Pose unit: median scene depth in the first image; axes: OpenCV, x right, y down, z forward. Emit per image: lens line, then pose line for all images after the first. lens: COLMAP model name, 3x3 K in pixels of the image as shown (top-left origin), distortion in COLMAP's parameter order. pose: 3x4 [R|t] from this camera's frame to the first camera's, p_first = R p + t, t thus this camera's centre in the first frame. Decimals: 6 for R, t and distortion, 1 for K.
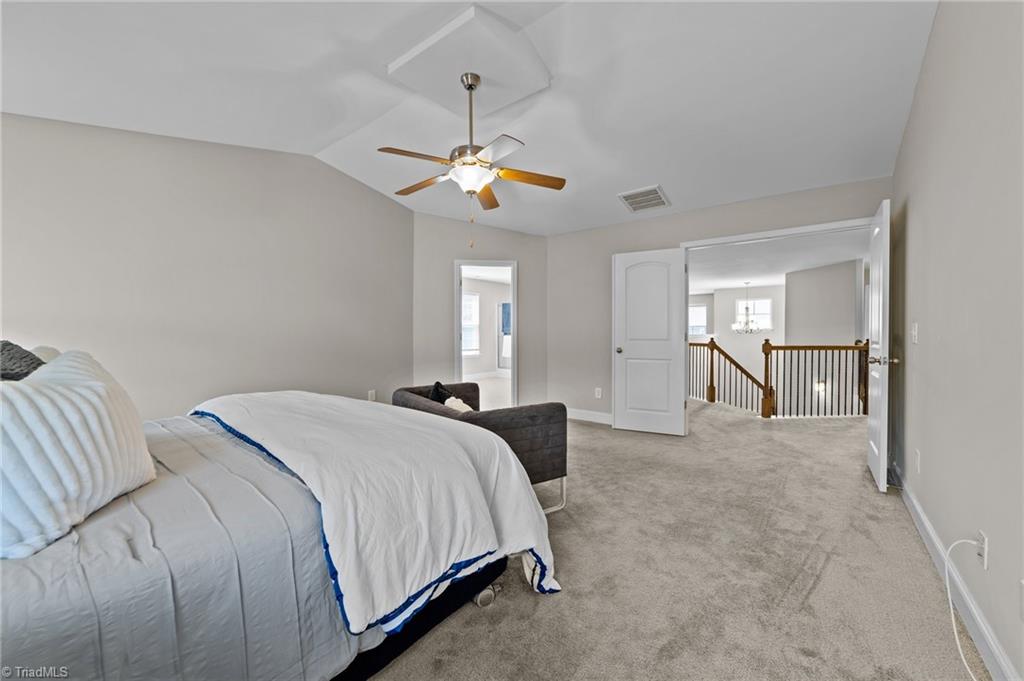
lens RADIAL K [[385.0, 0, 533.1], [0, 385.0, 336.3], [0, 0, 1]] dist [-0.001119, -0.000071]
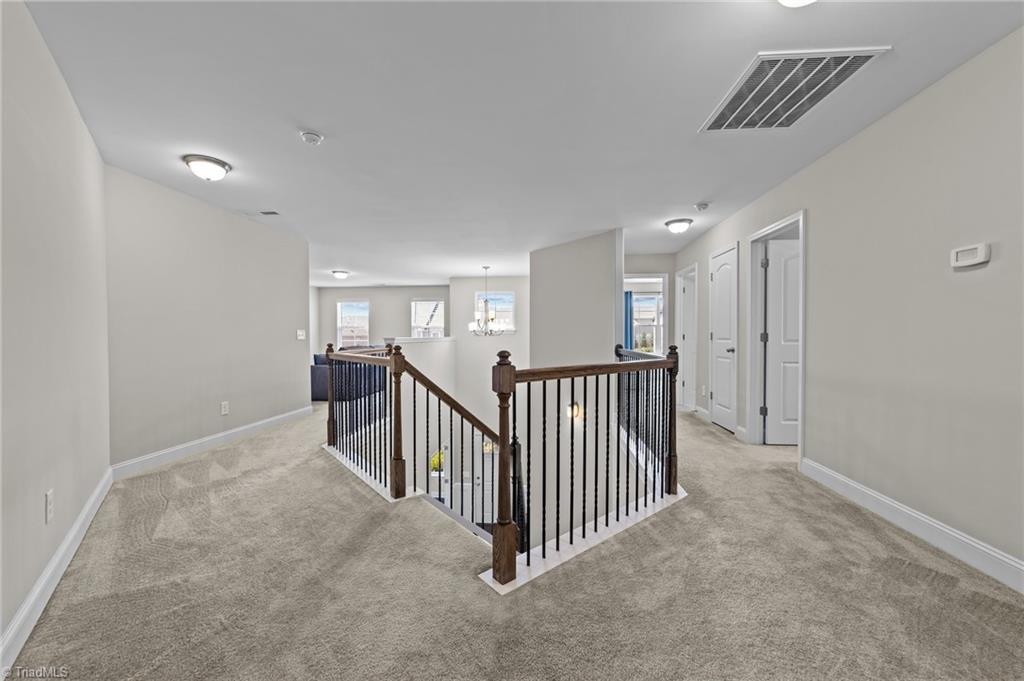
lens RADIAL K [[385.0, 0, 533.1], [0, 385.0, 336.3], [0, 0, 1]] dist [-0.001119, -0.000071]
pose [[0.823799, -0.007893, 0.566827, 0.316409], [0.011581, 0.999929, -0.002907, -0.003967], [-0.566764, 0.008959, 0.823832, 0.510763]]
